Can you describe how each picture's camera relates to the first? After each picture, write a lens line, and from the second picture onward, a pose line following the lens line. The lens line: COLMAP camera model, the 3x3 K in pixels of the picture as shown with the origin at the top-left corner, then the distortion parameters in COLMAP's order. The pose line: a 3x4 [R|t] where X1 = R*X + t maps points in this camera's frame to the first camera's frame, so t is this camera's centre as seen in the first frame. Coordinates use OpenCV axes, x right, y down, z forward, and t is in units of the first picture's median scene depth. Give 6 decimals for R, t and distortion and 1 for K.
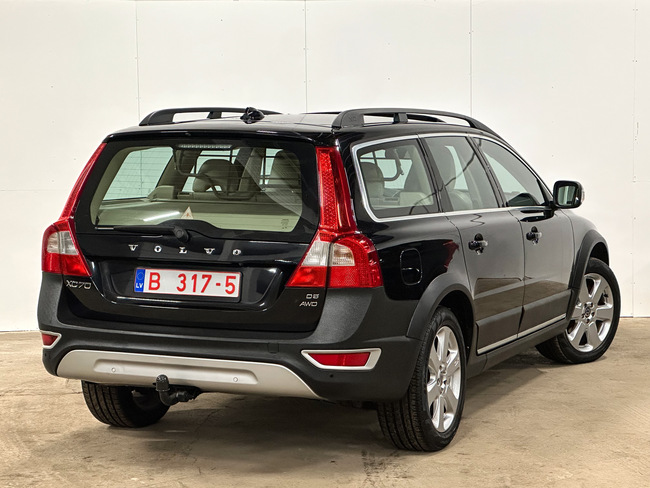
lens RADIAL K [[1623.8, 0, 325.0], [0, 1623.8, 244.0], [0, 0, 1]] dist [-0.379256, 10.868975]
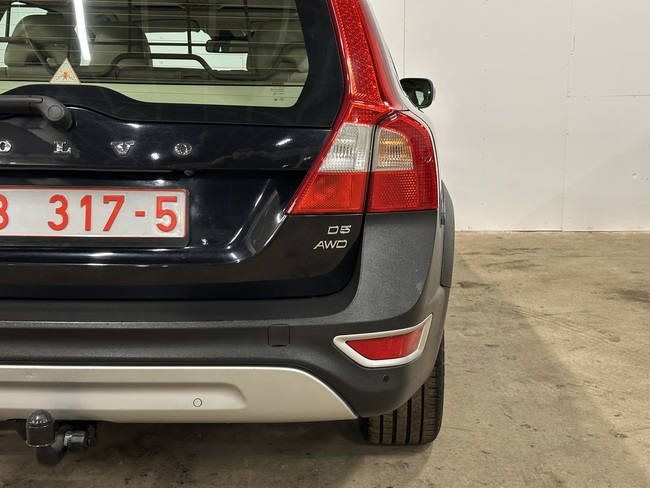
lens RADIAL K [[900.7, 0, 322.7], [0, 900.7, 242.5], [0, 0, 1]] dist [0.163502, -0.336868]
pose [[0.931079, -0.054027, 0.360796, -0.114793], [0.025520, 0.996196, 0.083315, 0.011535], [-0.363924, -0.068365, 0.928916, 0.709191]]
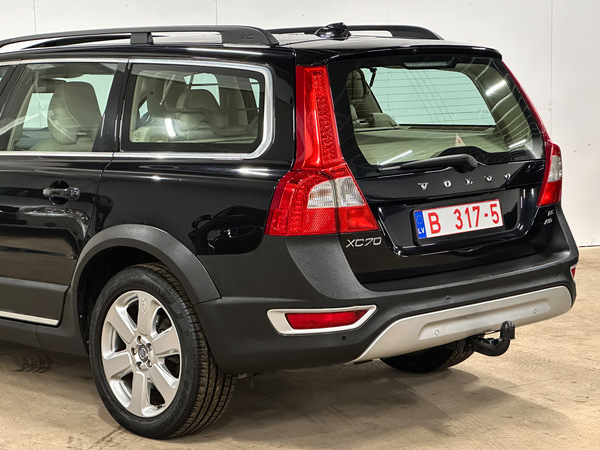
lens RADIAL K [[1498.9, 0, 300.0], [0, 1498.9, 225.0], [0, 0, 1]] dist [-0.379256, 10.868975]
pose [[0.379358, -0.117600, 0.917746, -0.864569], [0.098946, 0.991358, 0.086133, -0.051291], [-0.919944, 0.058132, 0.387715, 0.767570]]
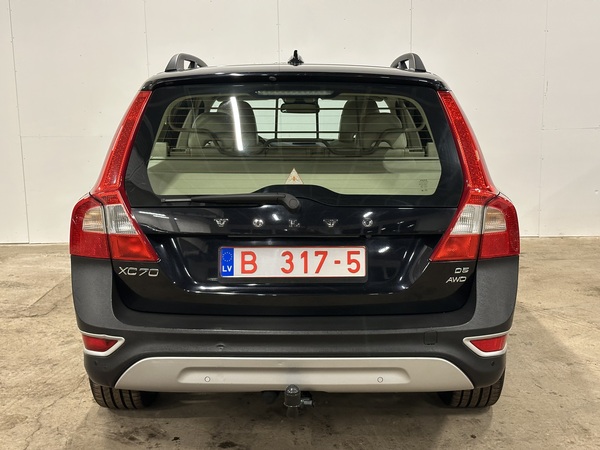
lens RADIAL K [[831.4, 0, 297.9], [0, 831.4, 223.6], [0, 0, 1]] dist [0.163502, -0.336868]
pose [[0.922675, -0.063695, 0.380281, -0.241159], [0.037203, 0.996366, 0.076619, -0.027216], [-0.383779, -0.056547, 0.921692, 0.617184]]
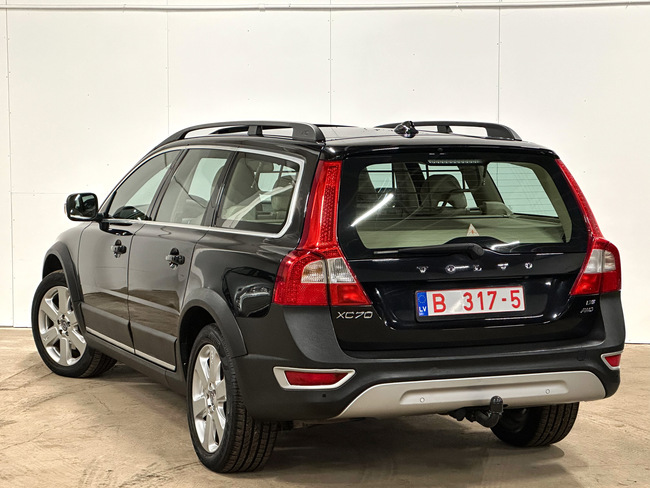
lens RADIAL K [[1623.8, 0, 325.0], [0, 1623.8, 244.0], [0, 0, 1]] dist [-0.379256, 10.868975]
pose [[0.695482, -0.058587, 0.716151, -0.845383], [0.060420, 0.997909, 0.022961, -0.038336], [-0.715998, 0.027301, 0.697568, 0.382605]]
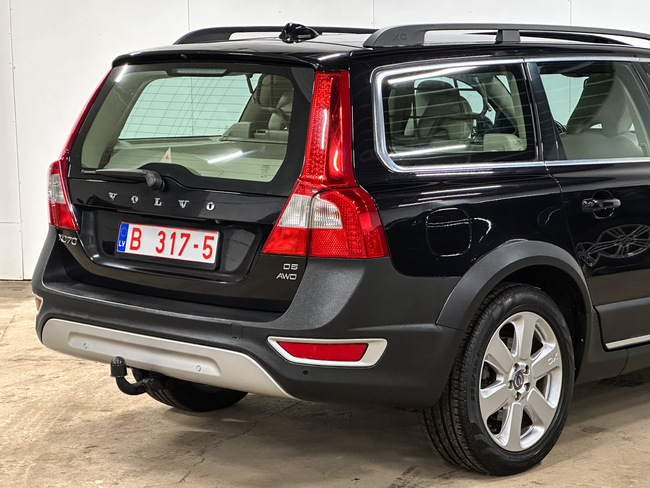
lens RADIAL K [[1623.8, 0, 325.0], [0, 1623.8, 244.0], [0, 0, 1]] dist [-0.379256, 10.868975]
pose [[0.940238, 0.037520, -0.338445, 0.258420], [-0.025703, 0.998896, 0.039330, -0.008706], [0.339547, -0.028280, 0.940164, 0.277776]]
